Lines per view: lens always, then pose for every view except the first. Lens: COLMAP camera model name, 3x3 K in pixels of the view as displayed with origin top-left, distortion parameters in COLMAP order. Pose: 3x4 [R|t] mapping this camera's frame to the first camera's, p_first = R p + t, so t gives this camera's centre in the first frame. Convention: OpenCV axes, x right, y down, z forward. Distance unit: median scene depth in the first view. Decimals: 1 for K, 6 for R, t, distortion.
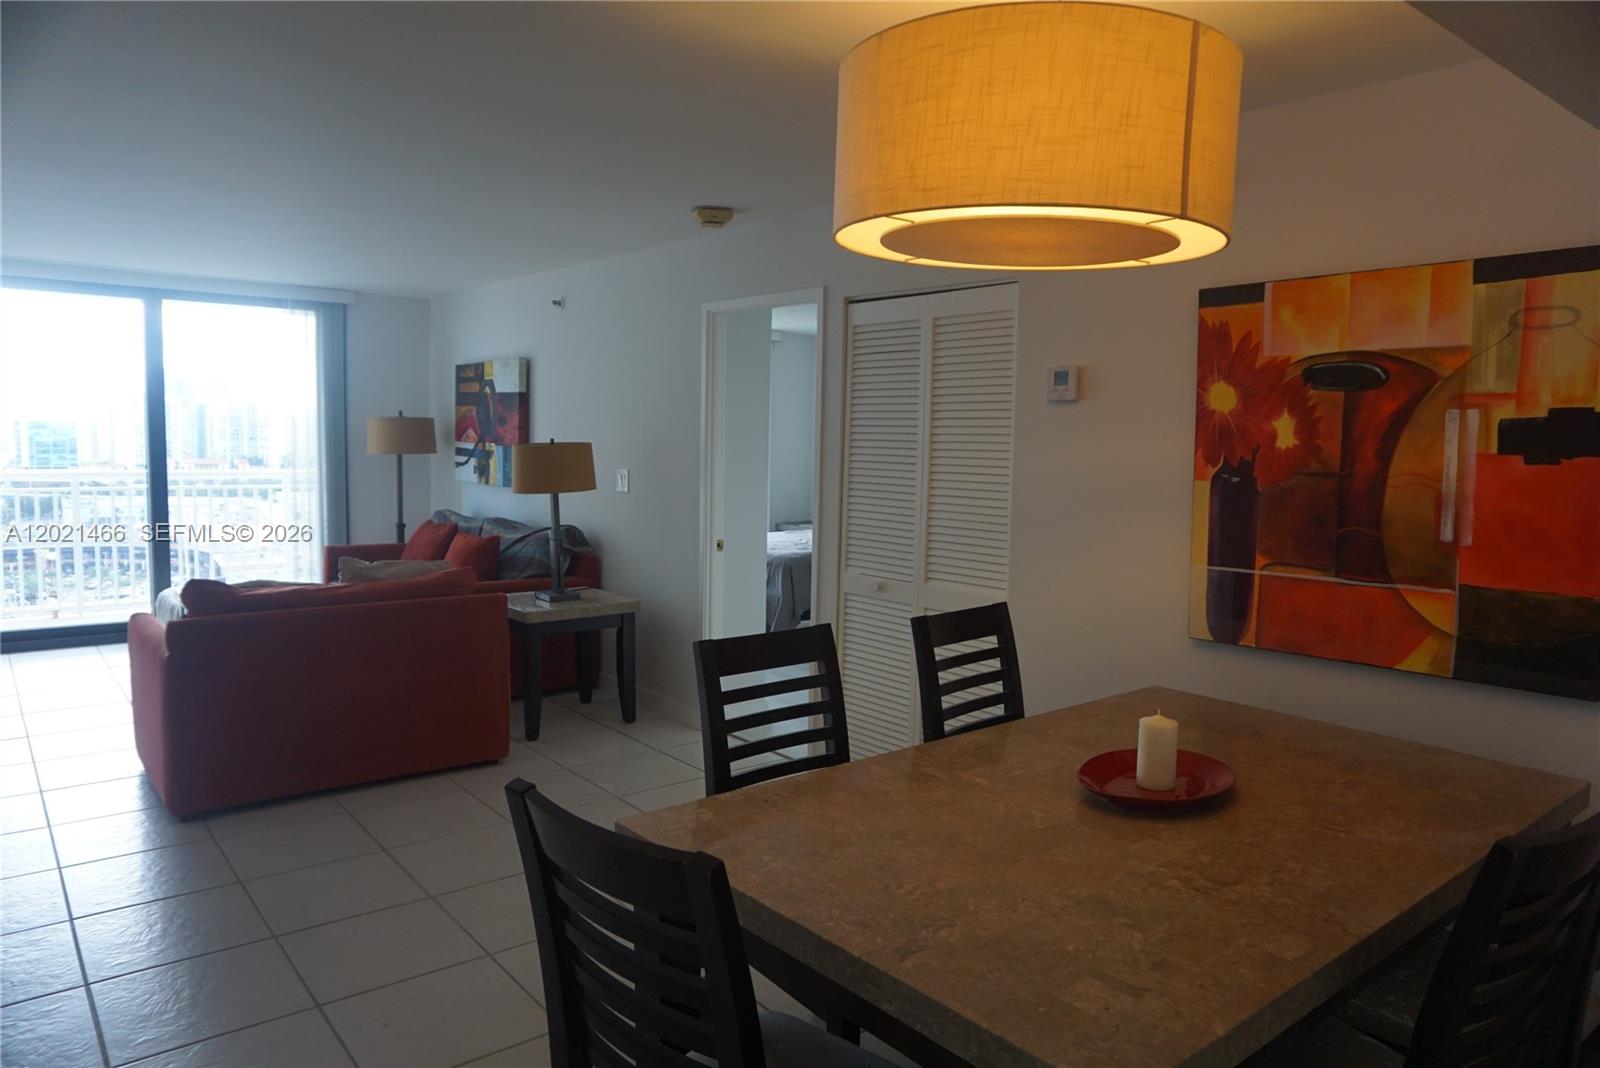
lens RADIAL K [[1067.2, 0, 810.8], [0, 1067.2, 532.7], [0, 0, 1]] dist [-0.047247, 0.039468]
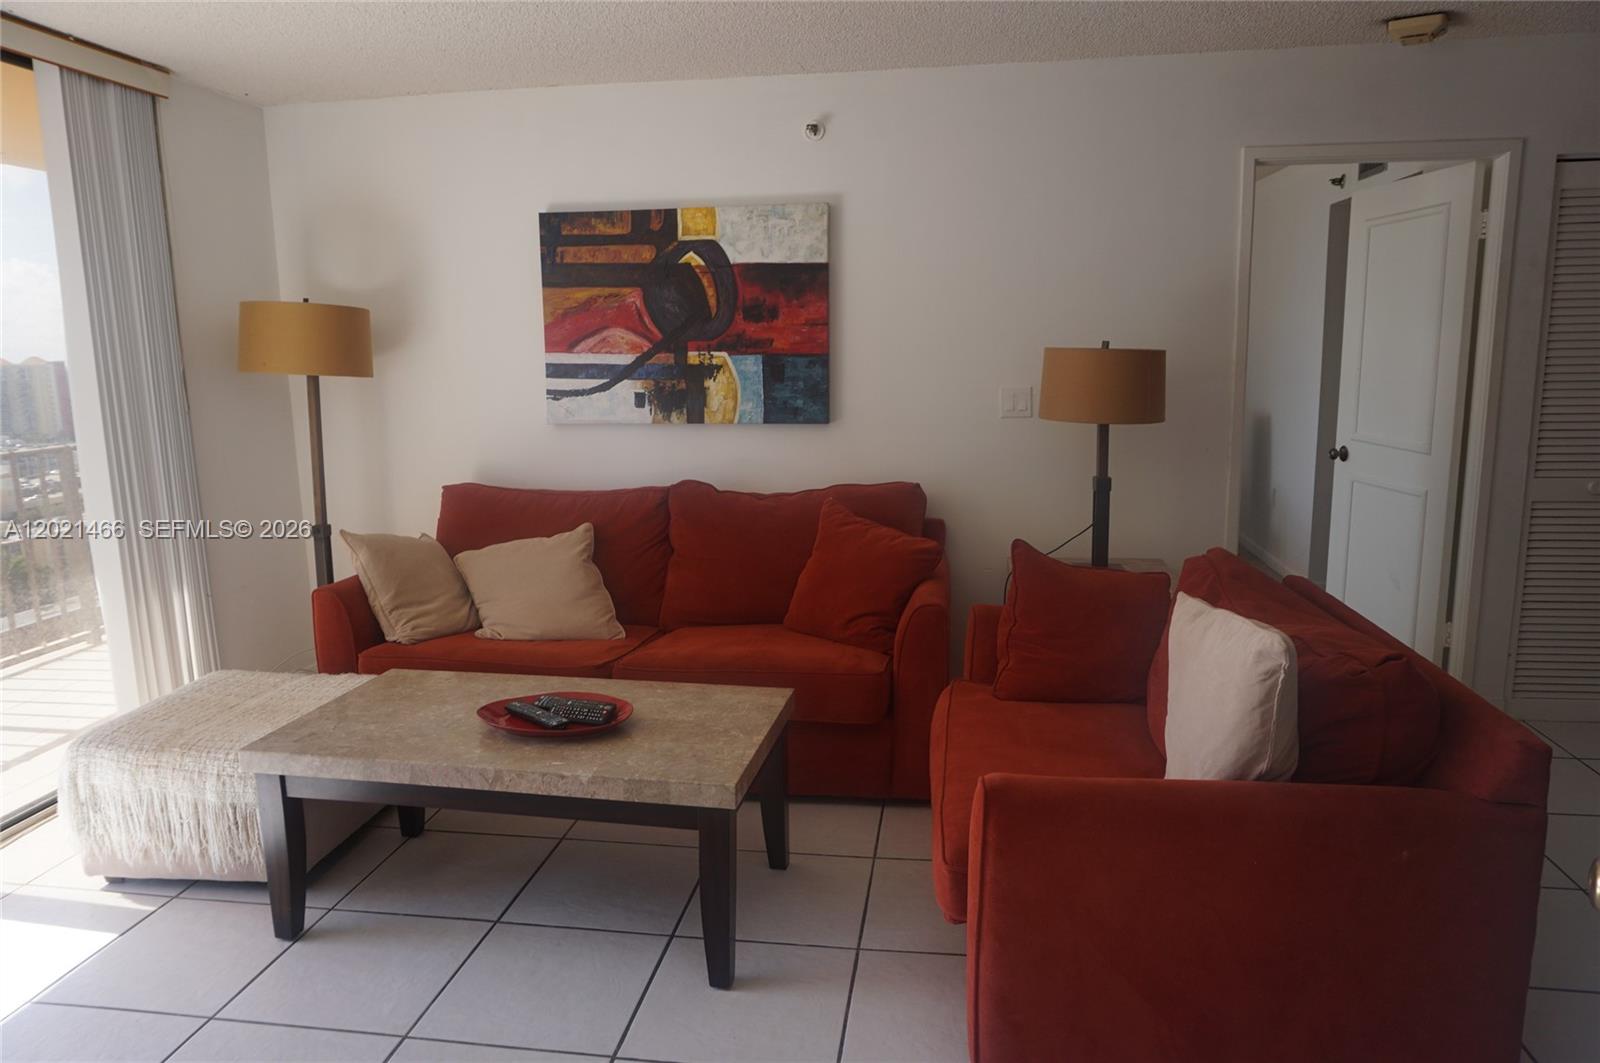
lens RADIAL K [[1067.2, 0, 811.8], [0, 1067.2, 537.3], [0, 0, 1]] dist [-0.047247, 0.039468]
pose [[0.724068, -0.157507, 0.671504, -1.486316], [0.092052, 0.986935, 0.132236, -0.124559], [-0.683558, -0.033934, 0.729107, 1.188061]]
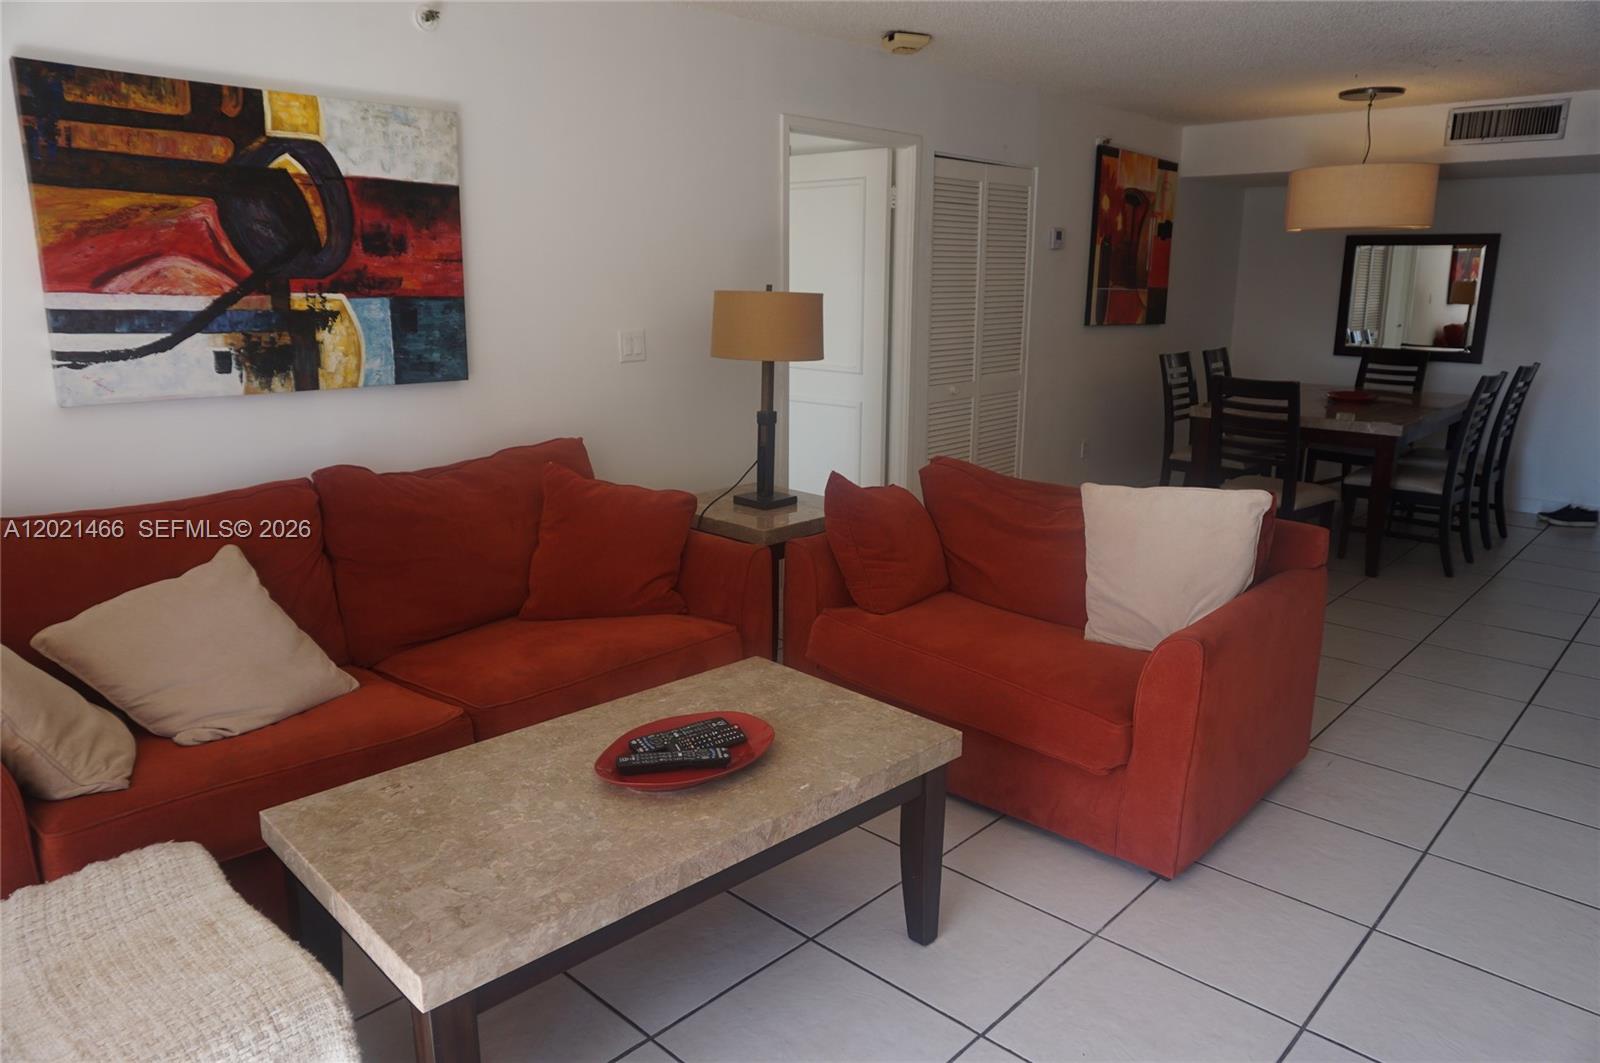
lens RADIAL K [[1067.2, 0, 807.3], [0, 1067.2, 540.6], [0, 0, 1]] dist [-0.047247, 0.039468]
pose [[-0.147485, -0.261779, 0.953792, -1.714805], [0.075328, 0.958564, 0.274736, -0.202531], [-0.986192, 0.112366, -0.121655, 1.931061]]
